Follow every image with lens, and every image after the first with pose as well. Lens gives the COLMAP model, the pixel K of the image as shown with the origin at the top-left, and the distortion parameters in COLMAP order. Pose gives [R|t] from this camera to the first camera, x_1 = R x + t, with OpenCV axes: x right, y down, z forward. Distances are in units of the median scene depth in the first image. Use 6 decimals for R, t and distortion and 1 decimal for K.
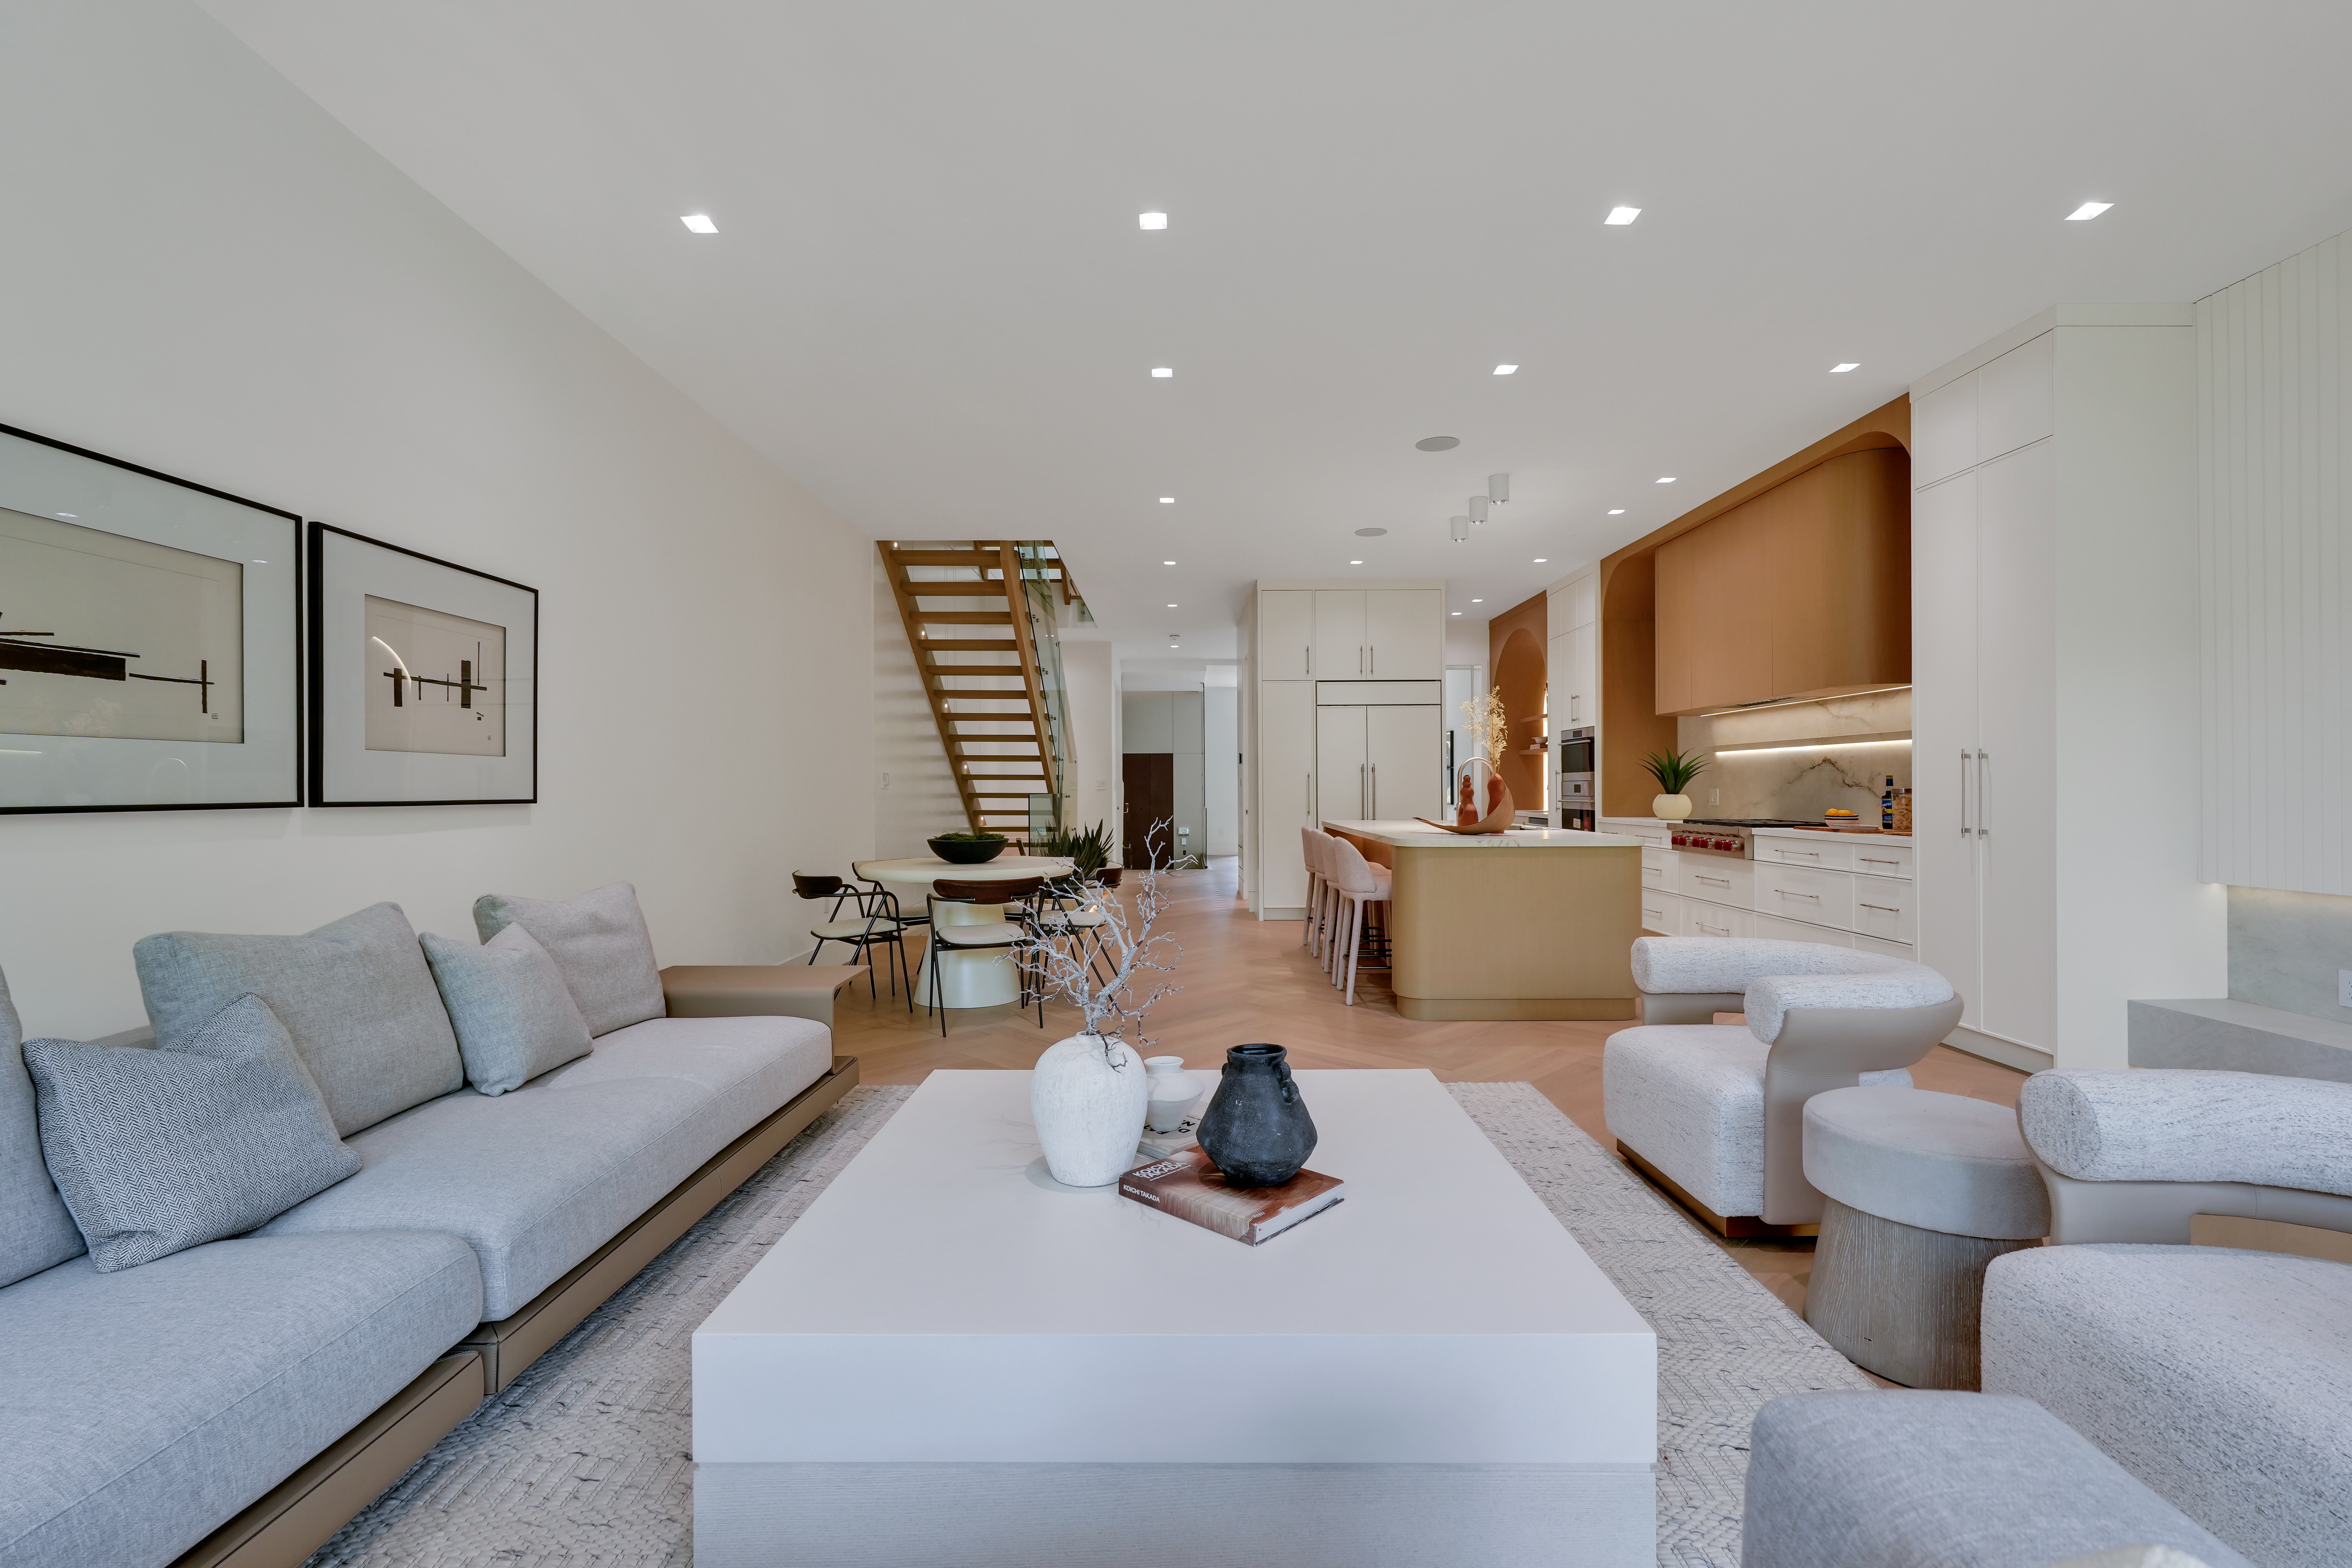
lens RADIAL K [[1011.1, 0, 1169.7], [0, 1011.1, 781.5], [0, 0, 1]] dist [-0.015514, -0.000089]
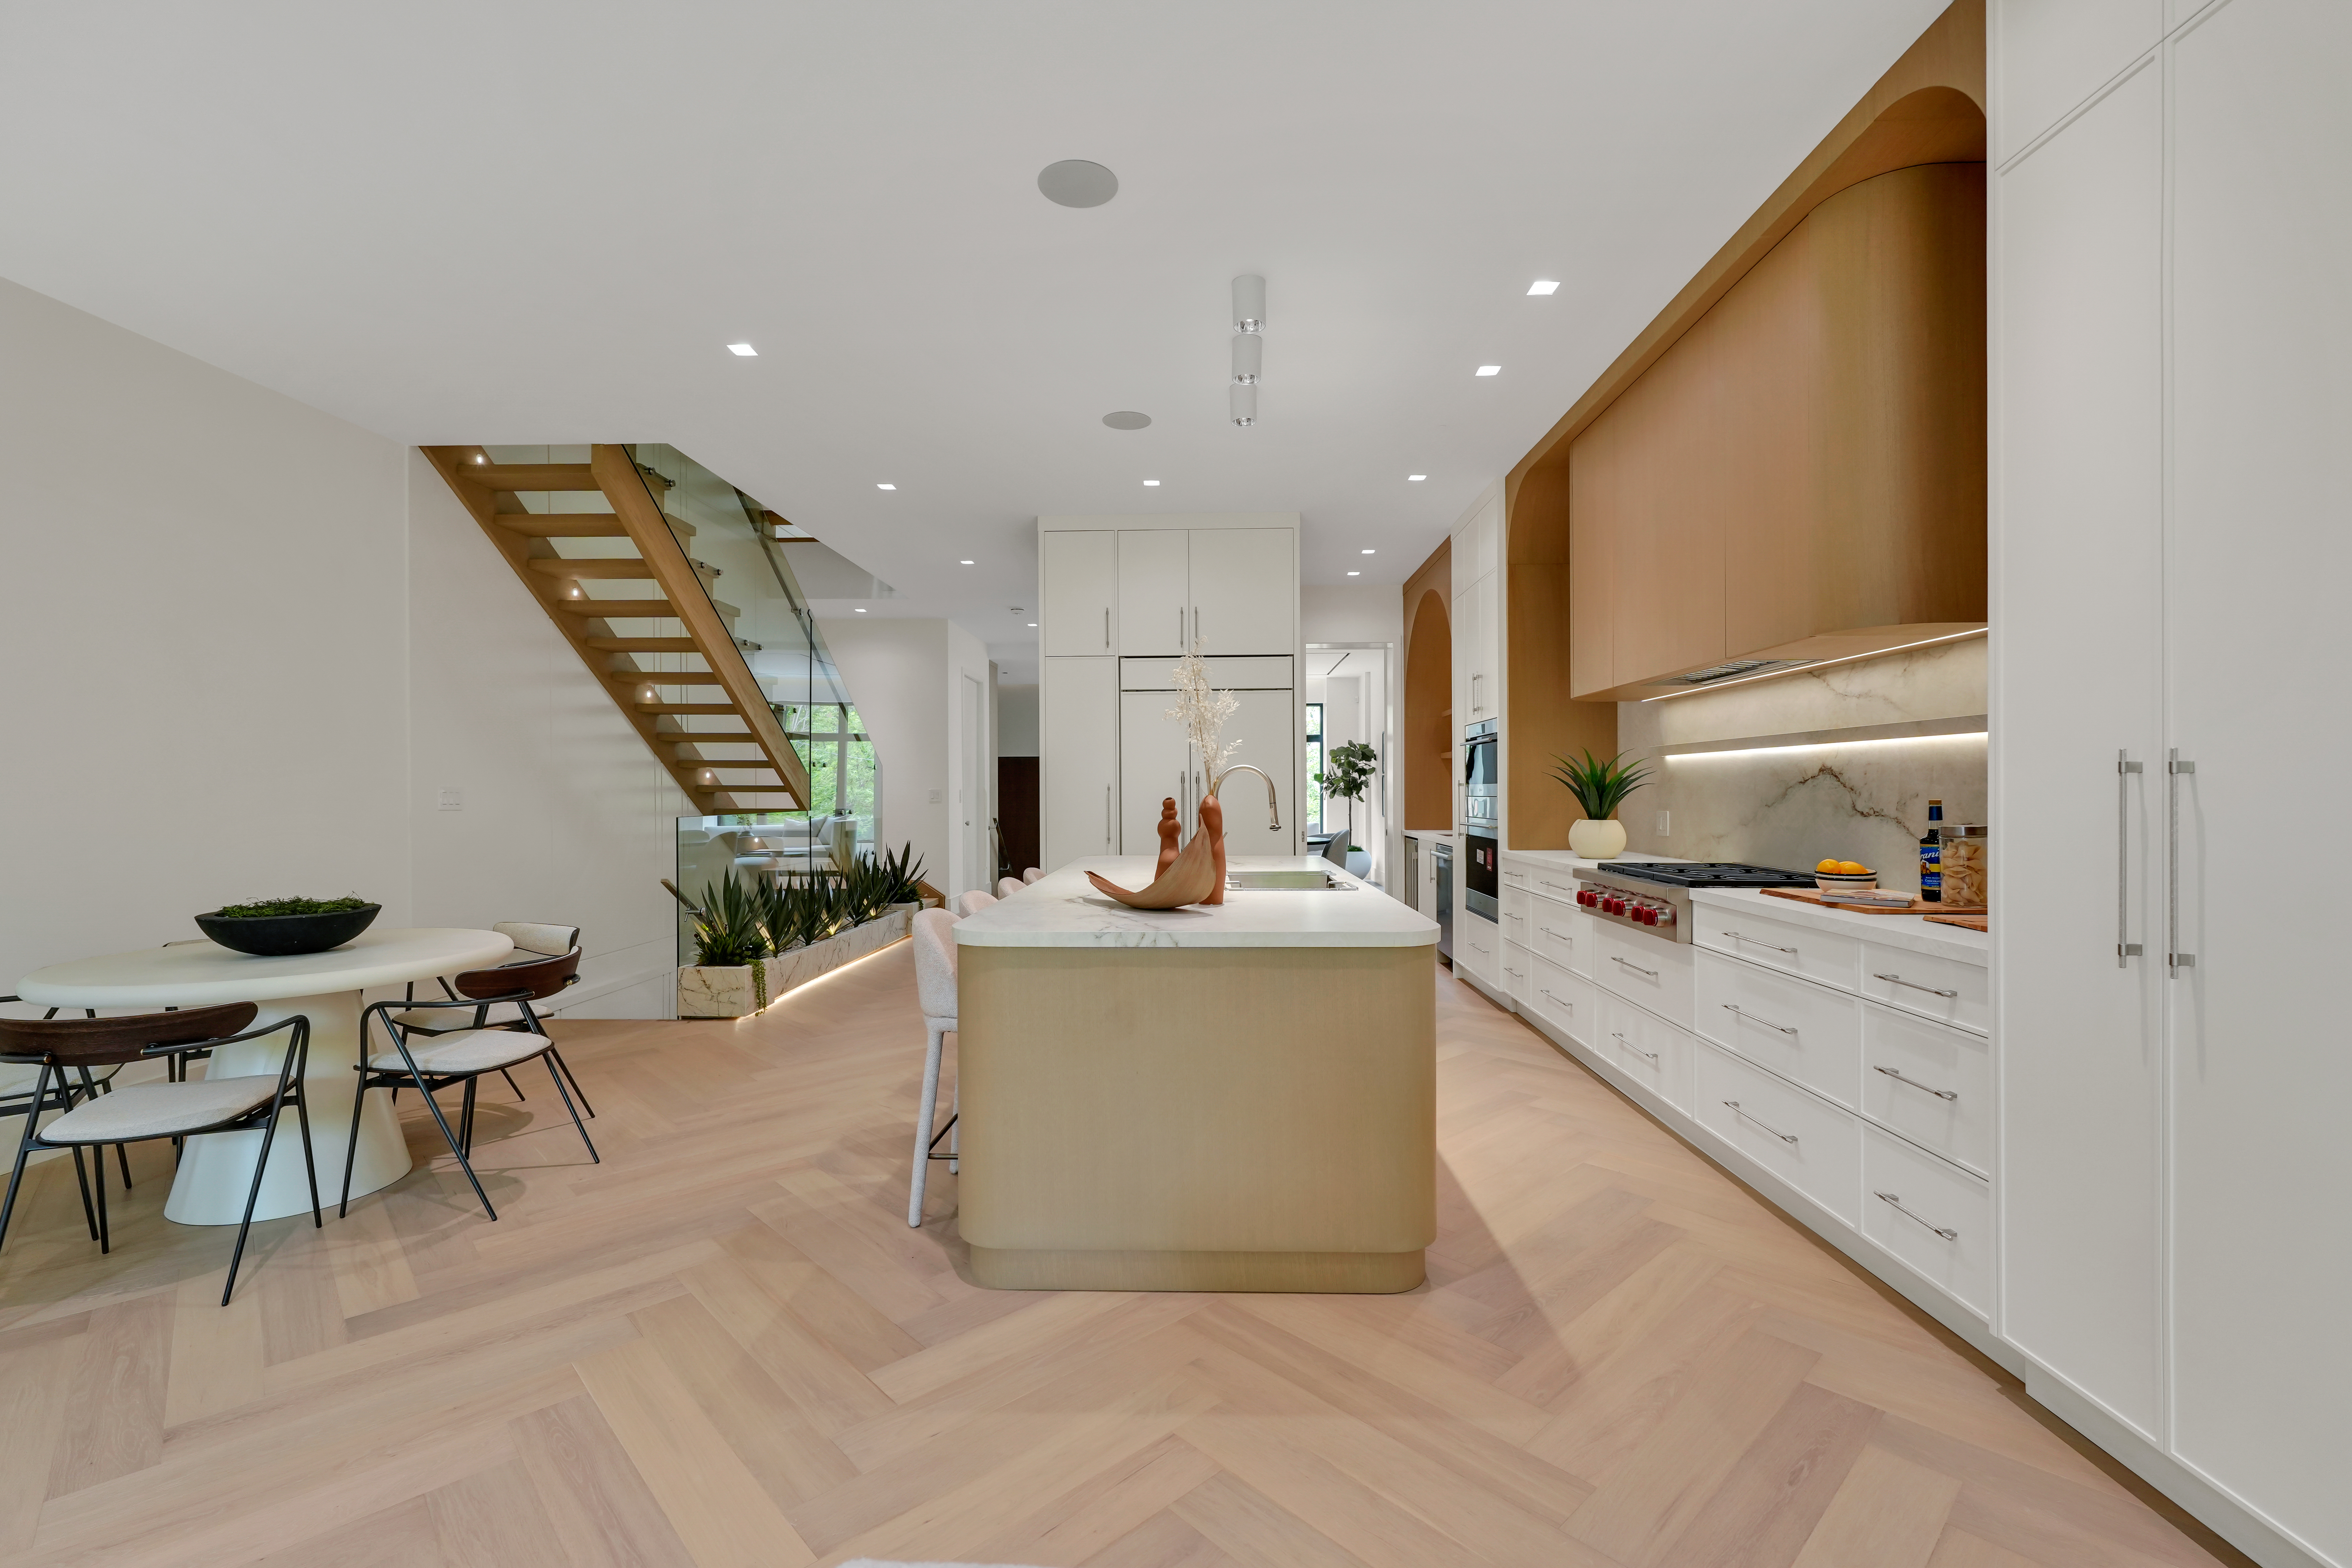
lens RADIAL K [[1026.2, 0, 1179.4], [0, 1026.2, 788.2], [0, 0, 1]] dist [0.002650, 0.000109]
pose [[0.999951, -0.001349, -0.009828, 0.284464], [0.001388, 0.999992, 0.003878, -0.013248], [0.009822, -0.003891, 0.999944, 0.398465]]
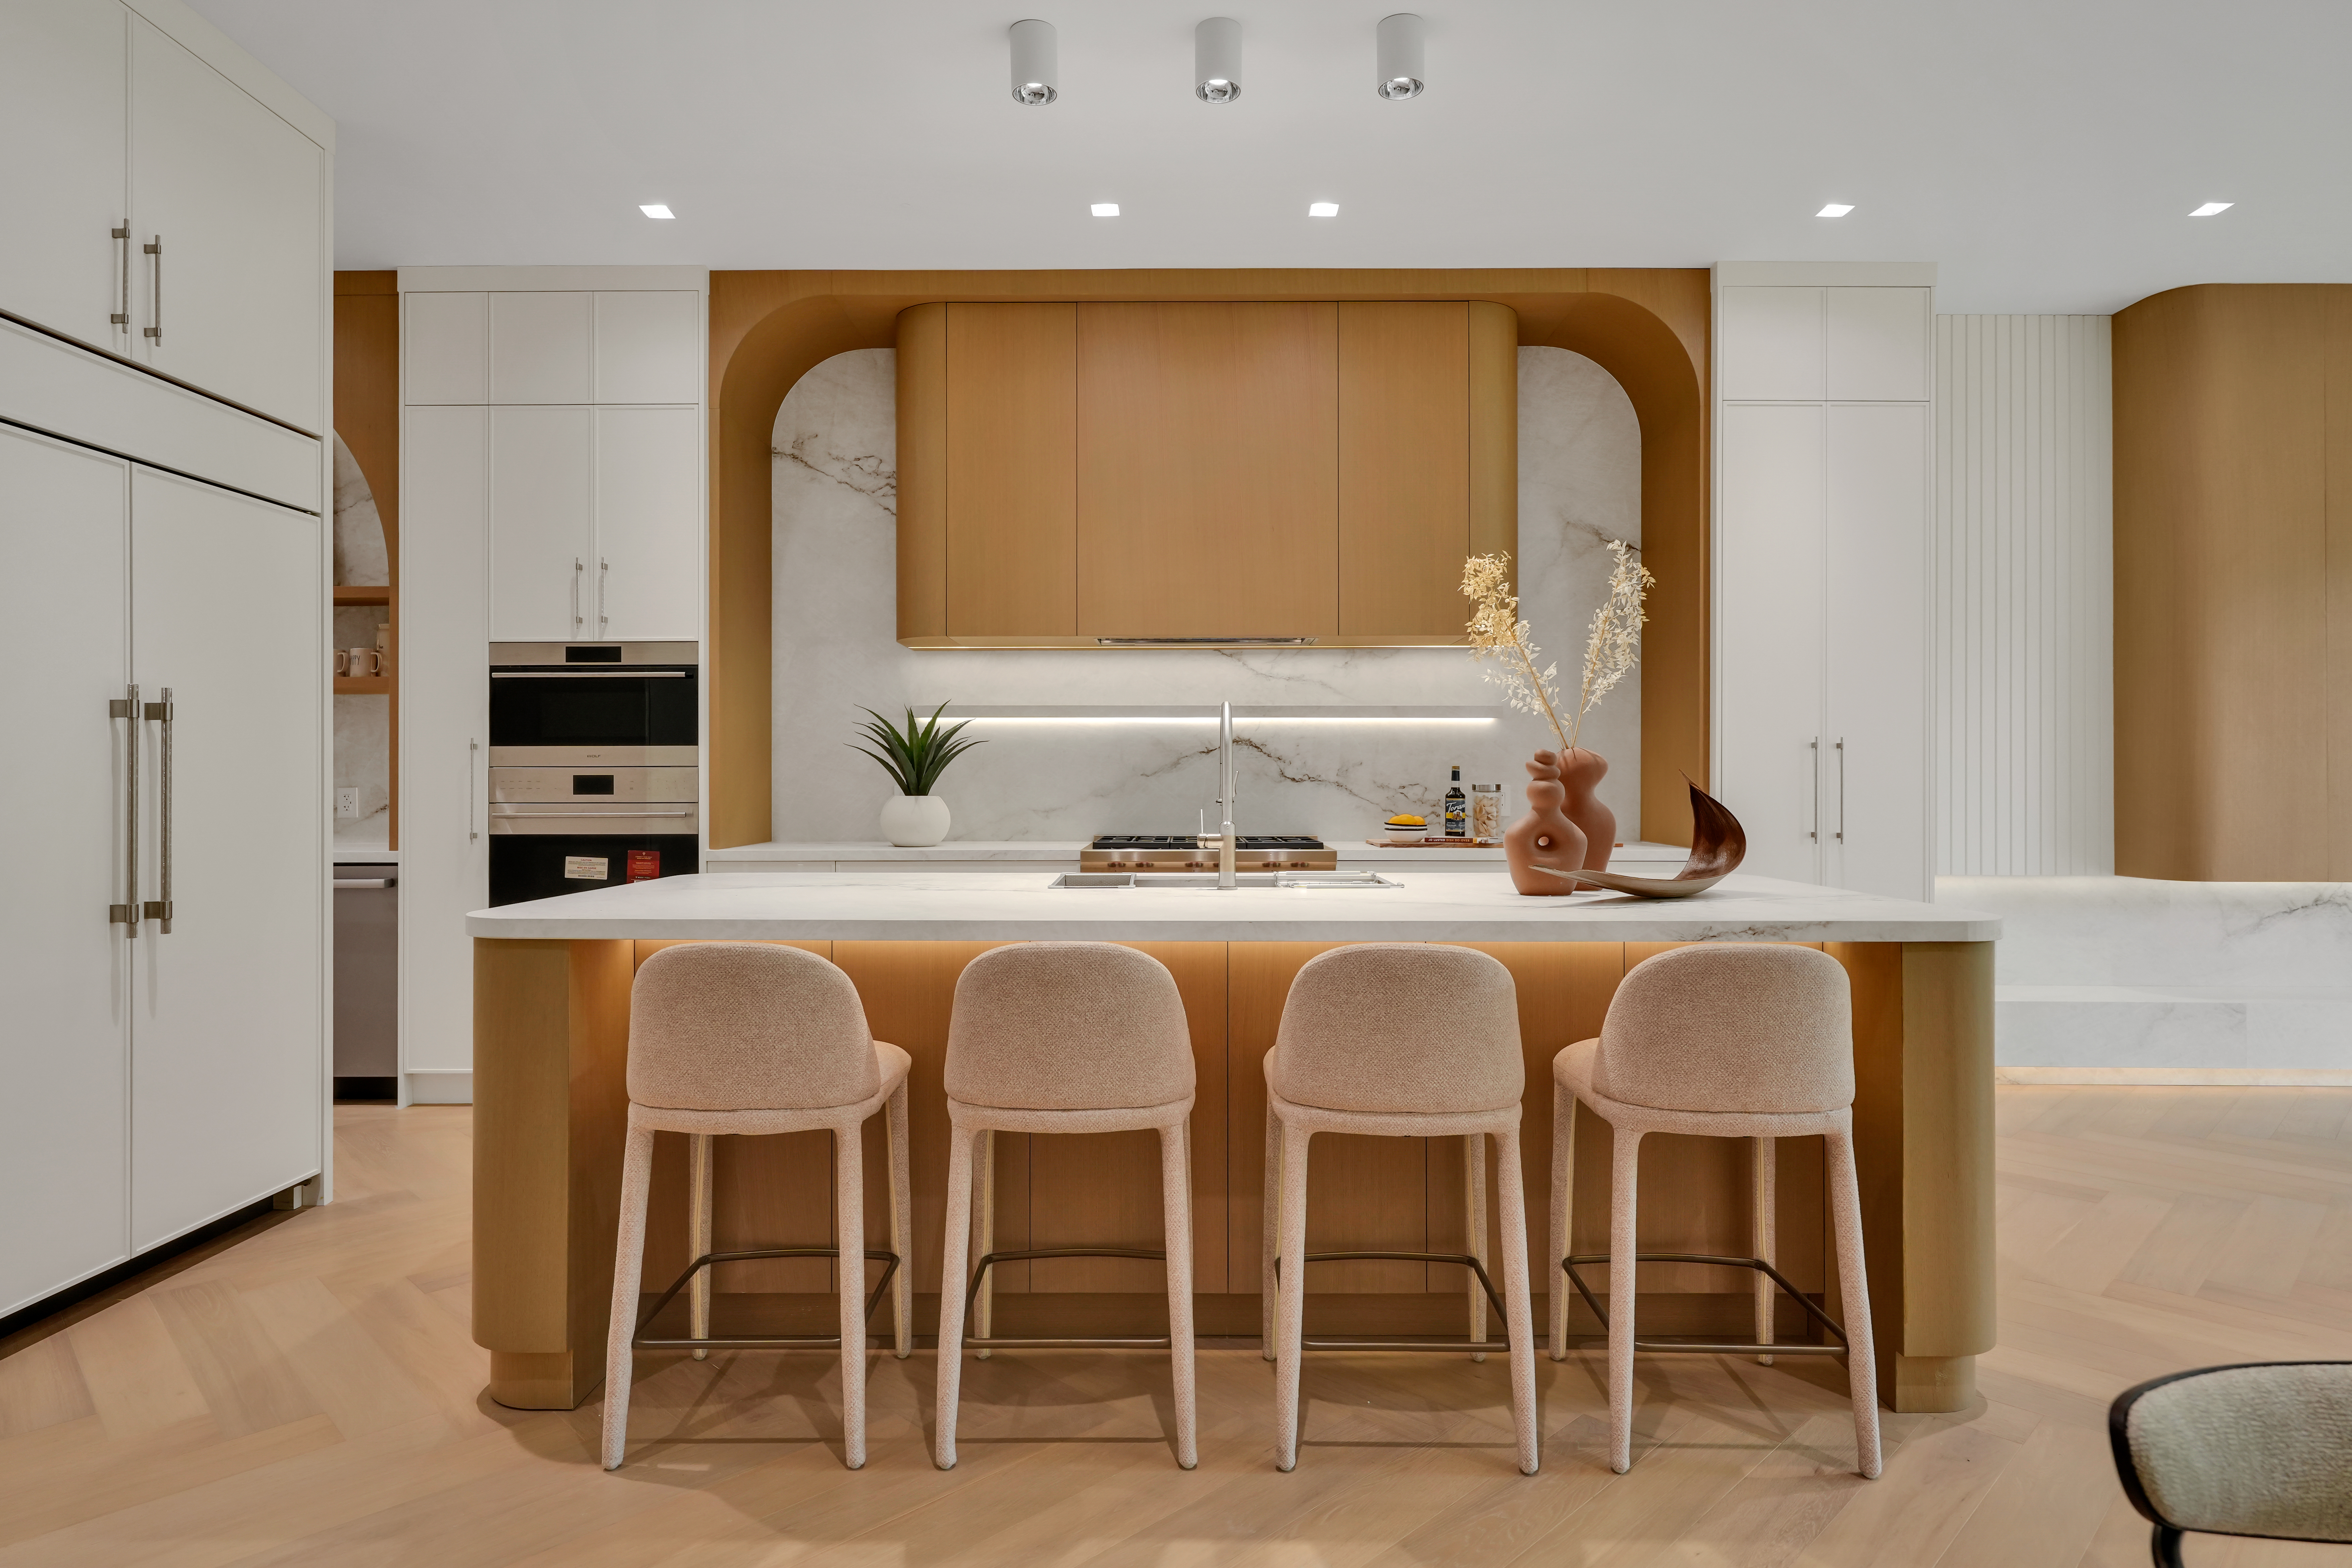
lens RADIAL K [[1295.9, 0, 1176.0], [0, 1295.9, 784.0], [0, 0, 1]] dist [0.000469, 0.000132]
pose [[-0.007129, -0.000859, 0.999974, -0.190235], [-0.006301, 0.999980, 0.000814, 0.006562], [-0.999955, -0.006295, -0.007134, 1.063243]]
